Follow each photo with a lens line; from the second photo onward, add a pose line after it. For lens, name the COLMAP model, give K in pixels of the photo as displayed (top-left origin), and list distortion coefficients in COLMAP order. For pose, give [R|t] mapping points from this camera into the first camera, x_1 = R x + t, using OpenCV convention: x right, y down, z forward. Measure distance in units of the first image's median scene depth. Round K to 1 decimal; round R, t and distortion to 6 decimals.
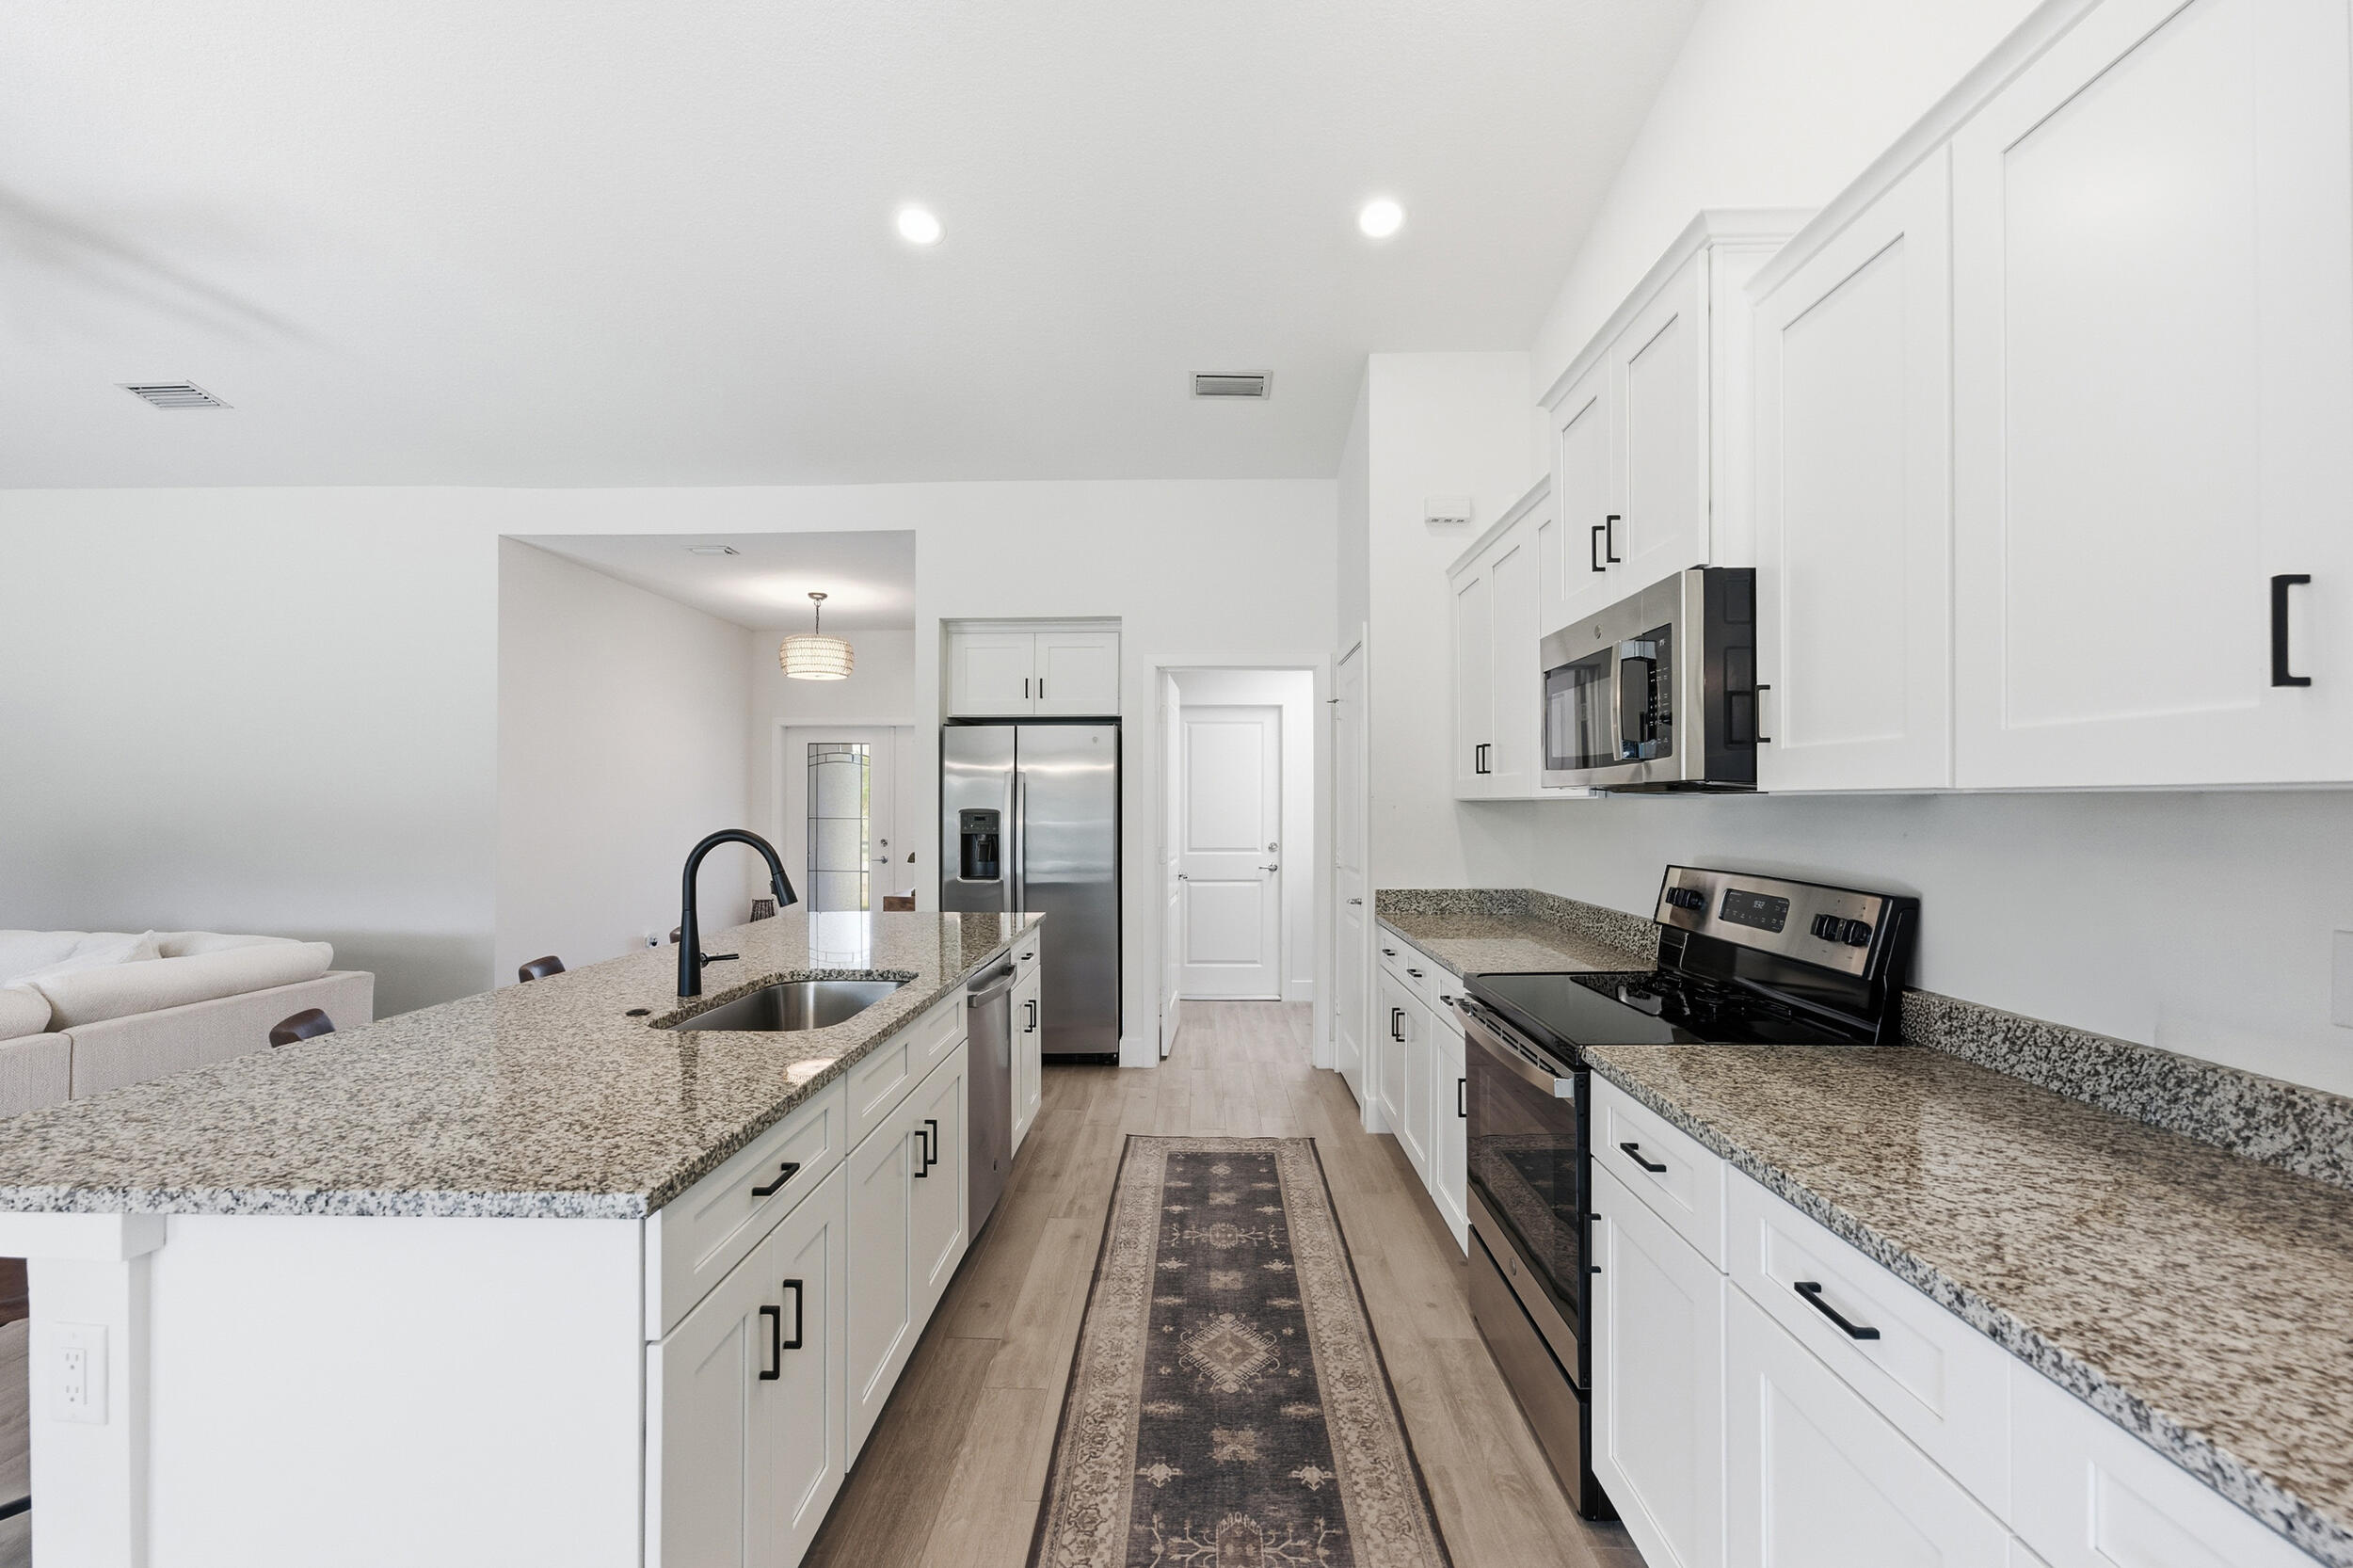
lens RADIAL K [[942.9, 0, 1169.8], [0, 942.9, 790.0], [0, 0, 1]] dist [-0.003242, 0.000477]
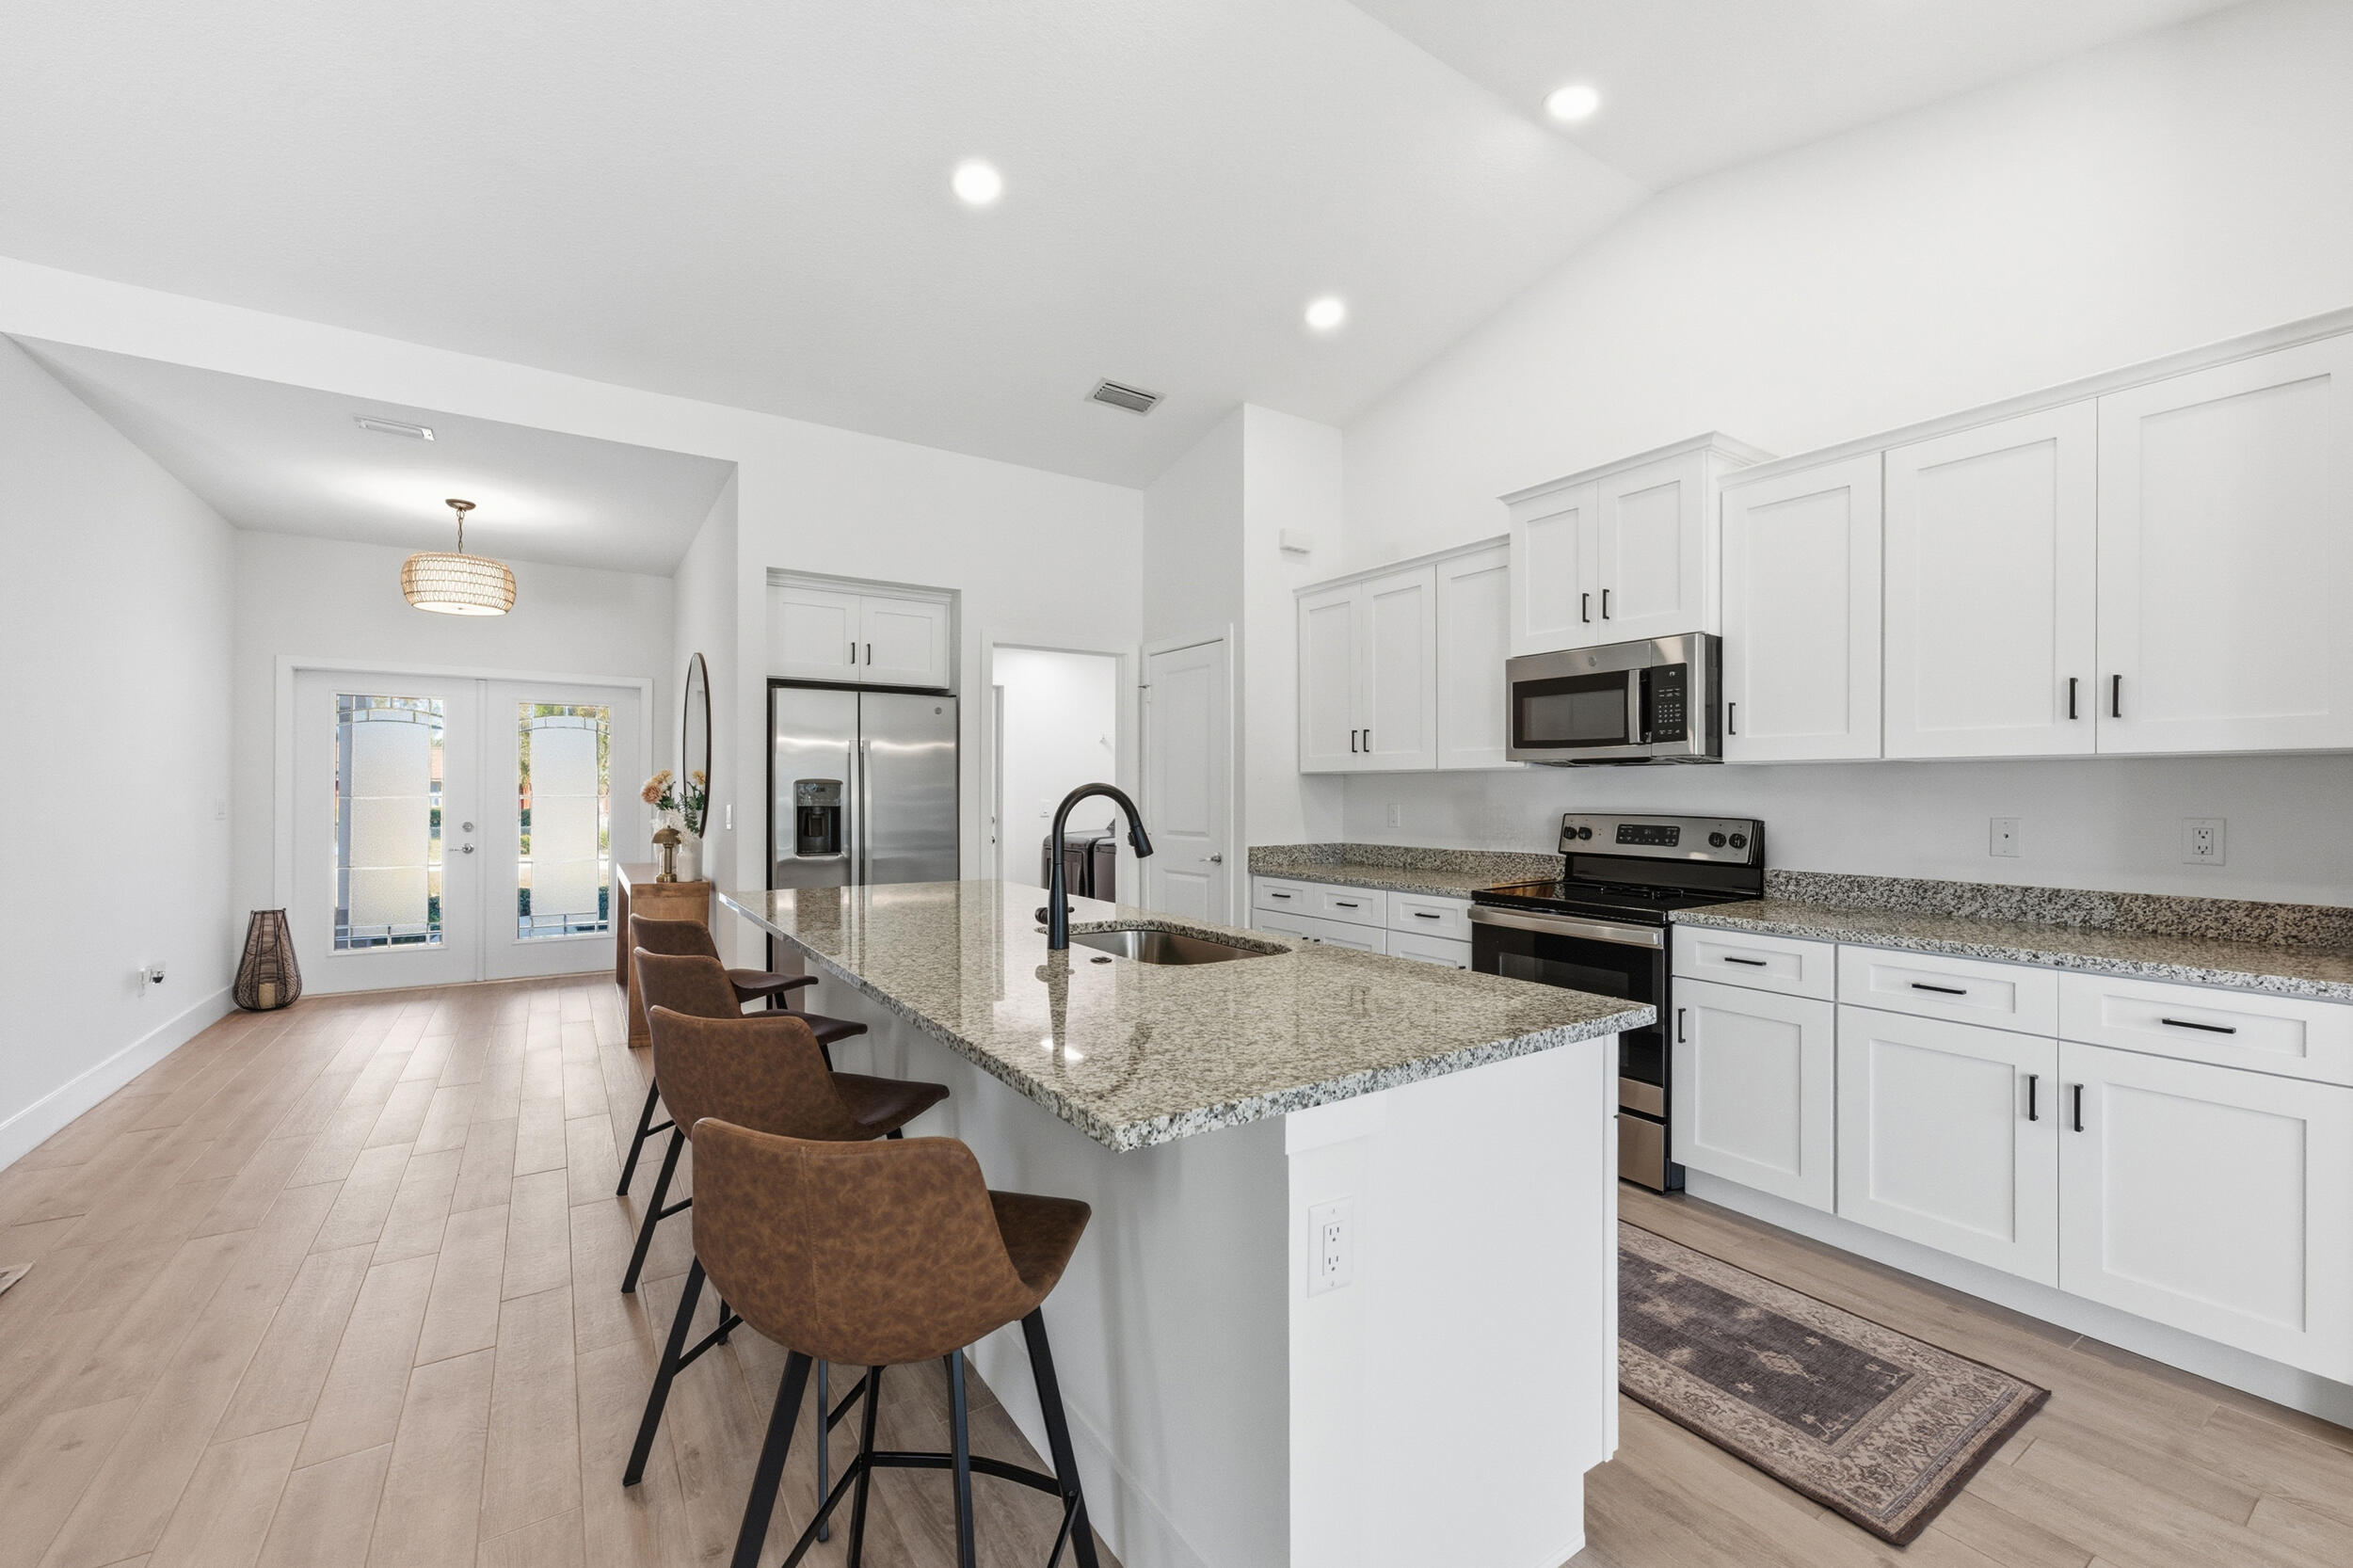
lens RADIAL K [[942.9, 0, 1169.8], [0, 942.9, 790.0], [0, 0, 1]] dist [-0.003242, 0.000477]
pose [[0.818609, 0.004397, 0.574334, -1.236446], [-0.011835, 0.999888, 0.009213, 0.048555], [-0.574229, -0.014339, 0.818569, 0.133259]]
